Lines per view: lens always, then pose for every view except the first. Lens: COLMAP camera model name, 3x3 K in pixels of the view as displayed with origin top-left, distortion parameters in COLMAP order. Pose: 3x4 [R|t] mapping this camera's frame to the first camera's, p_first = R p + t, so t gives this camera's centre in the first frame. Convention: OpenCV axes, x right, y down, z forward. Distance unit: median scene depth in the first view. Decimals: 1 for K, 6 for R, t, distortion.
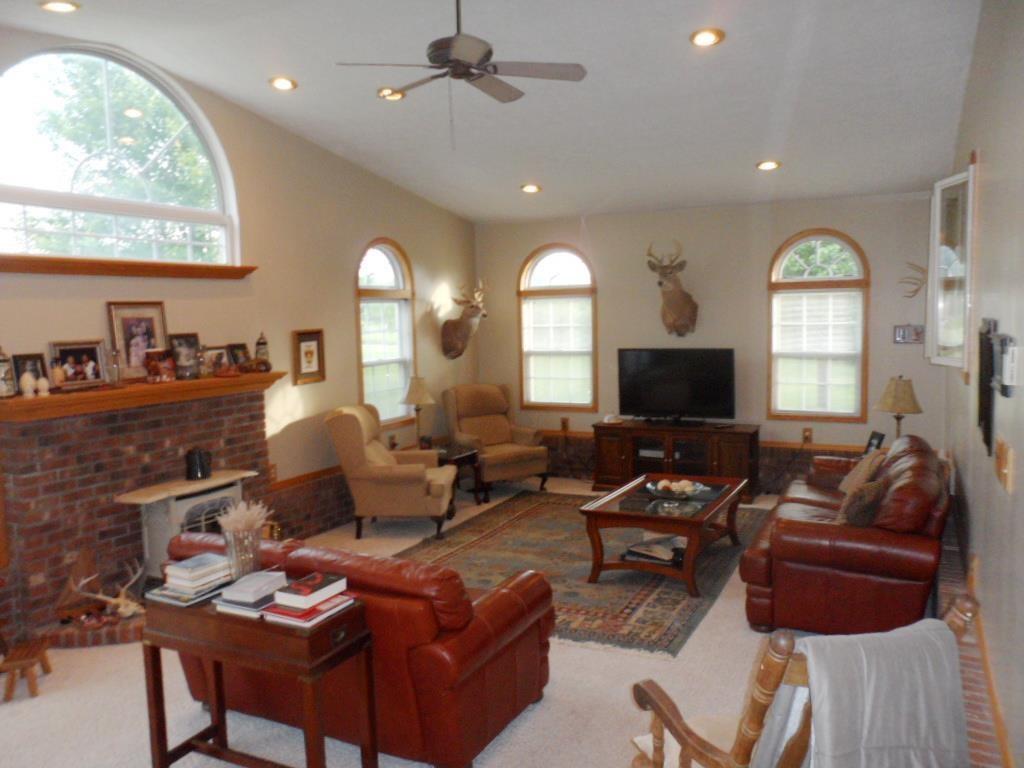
lens RADIAL K [[797.7, 0, 517.8], [0, 797.7, 392.1], [0, 0, 1]] dist [-0.086629, 0.029982]
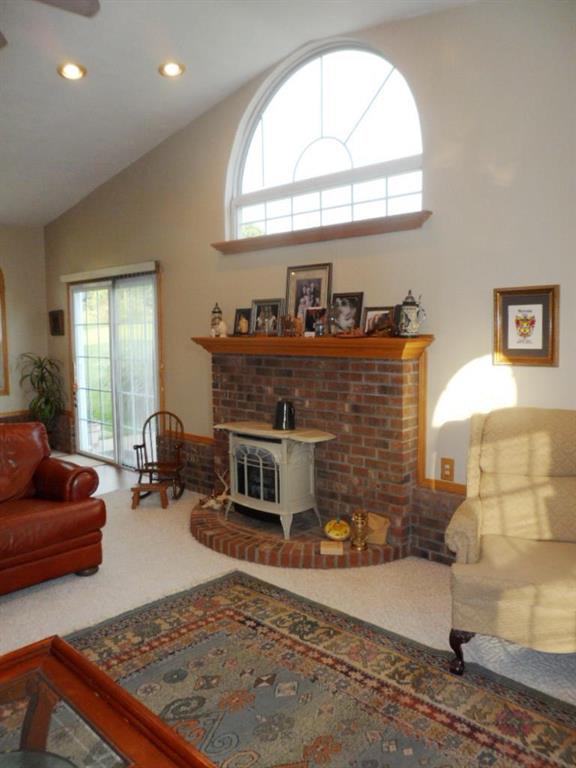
lens RADIAL K [[598.3, 0, 289.6], [0, 598.3, 381.8], [0, 0, 1]] dist [-0.086629, 0.029982]
pose [[-0.266898, 0.107561, -0.957703, 0.317186], [-0.086972, 0.987009, 0.135091, -0.055556], [0.959792, 0.119348, -0.254076, 1.069773]]
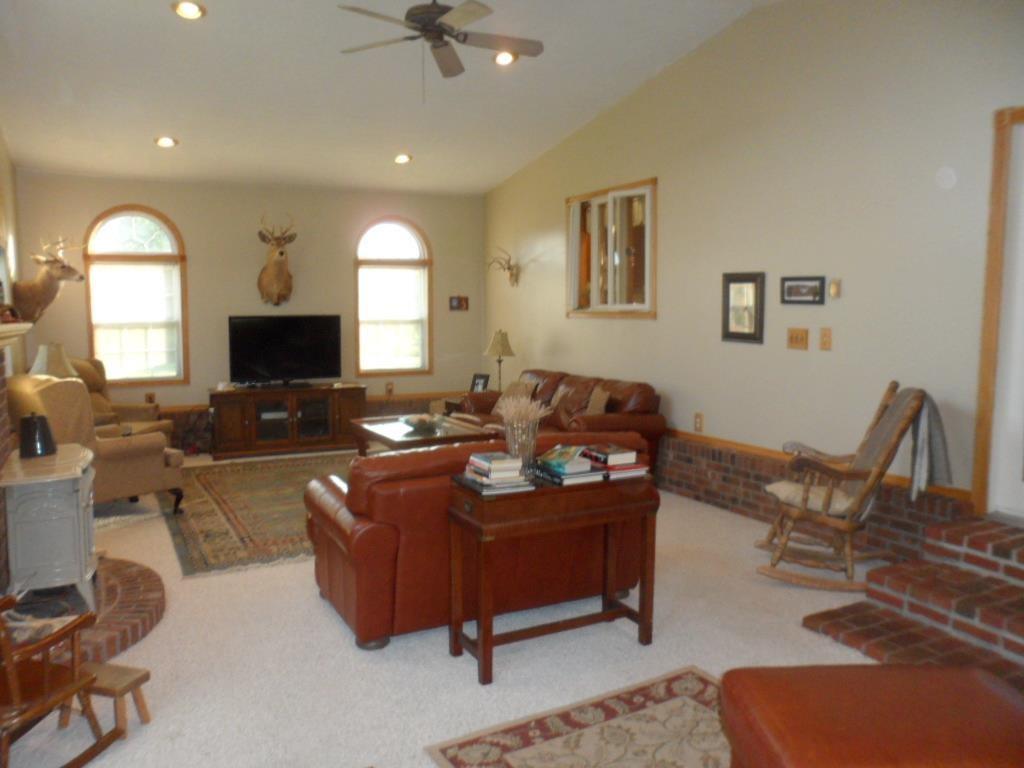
lens RADIAL K [[797.7, 0, 510.4], [0, 797.7, 378.6], [0, 0, 1]] dist [-0.086629, 0.029982]
pose [[0.588145, -0.048444, 0.807303, -0.654683], [0.067274, 0.997675, 0.010857, 0.051658], [-0.805953, 0.047926, 0.590037, 0.180185]]
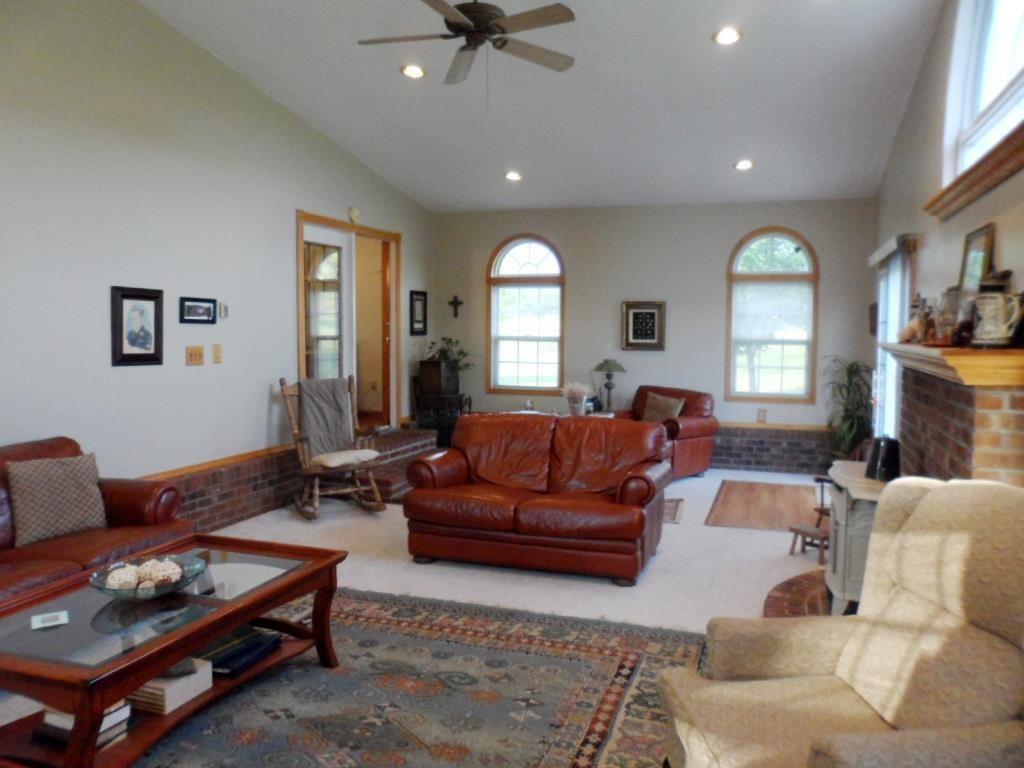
lens RADIAL K [[797.7, 0, 508.4], [0, 797.7, 382.6], [0, 0, 1]] dist [-0.086629, 0.029982]
pose [[-0.991570, 0.033217, -0.125239, 0.016397], [0.011690, 0.985573, 0.168847, -0.088883], [0.129041, 0.165960, -0.977653, 1.453374]]
